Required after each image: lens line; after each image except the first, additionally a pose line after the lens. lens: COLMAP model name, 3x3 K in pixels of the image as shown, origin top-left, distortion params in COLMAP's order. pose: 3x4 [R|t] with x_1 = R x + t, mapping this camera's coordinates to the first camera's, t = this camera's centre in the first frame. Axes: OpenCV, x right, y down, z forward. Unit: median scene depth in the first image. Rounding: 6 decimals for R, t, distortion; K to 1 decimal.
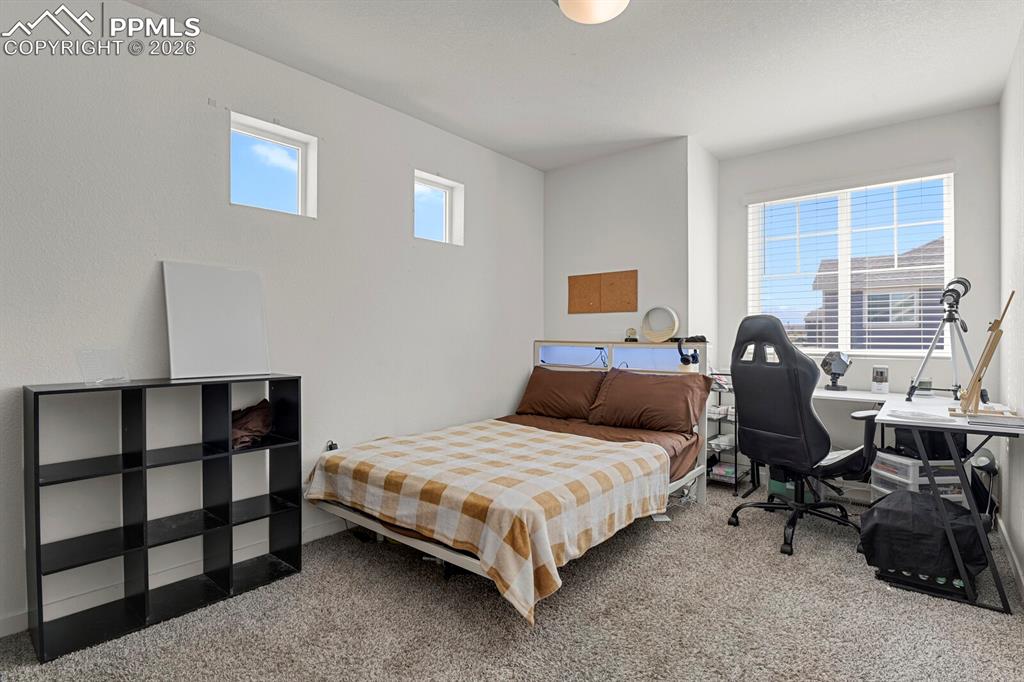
lens RADIAL K [[500.4, 0, 513.9], [0, 500.4, 344.2], [0, 0, 1]] dist [-0.025522, -0.003994]
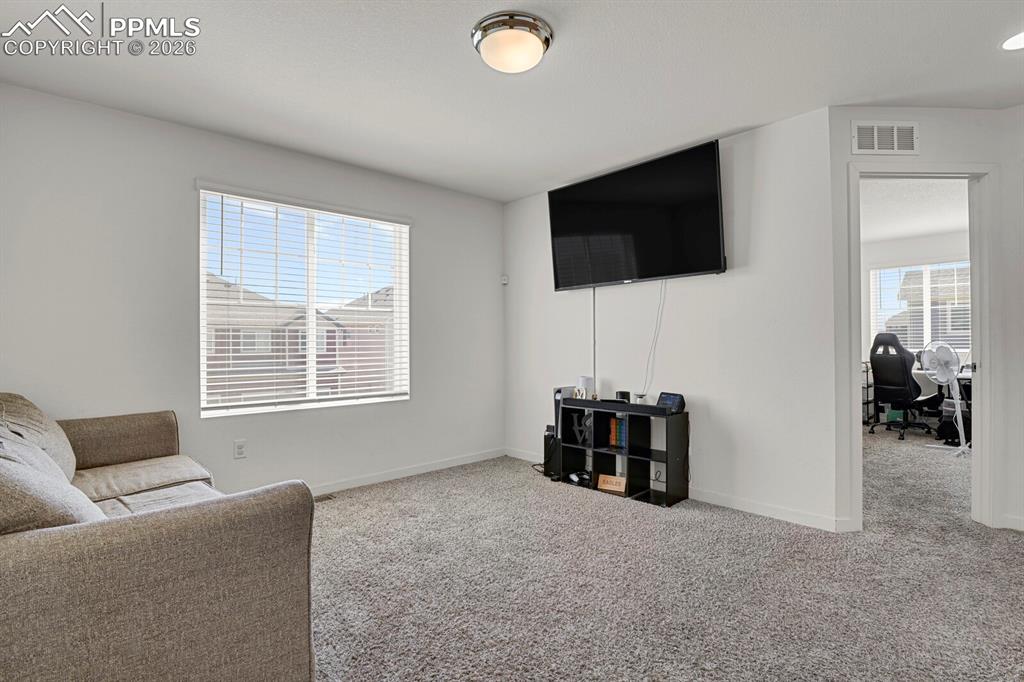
lens RADIAL K [[500.4, 0, 510.5], [0, 500.4, 334.4], [0, 0, 1]] dist [-0.025522, -0.003994]
pose [[0.993219, 0.000815, -0.116254, -0.854381], [-0.003259, 0.999778, -0.020836, -0.002248], [0.116211, 0.021074, 0.993001, -1.282134]]
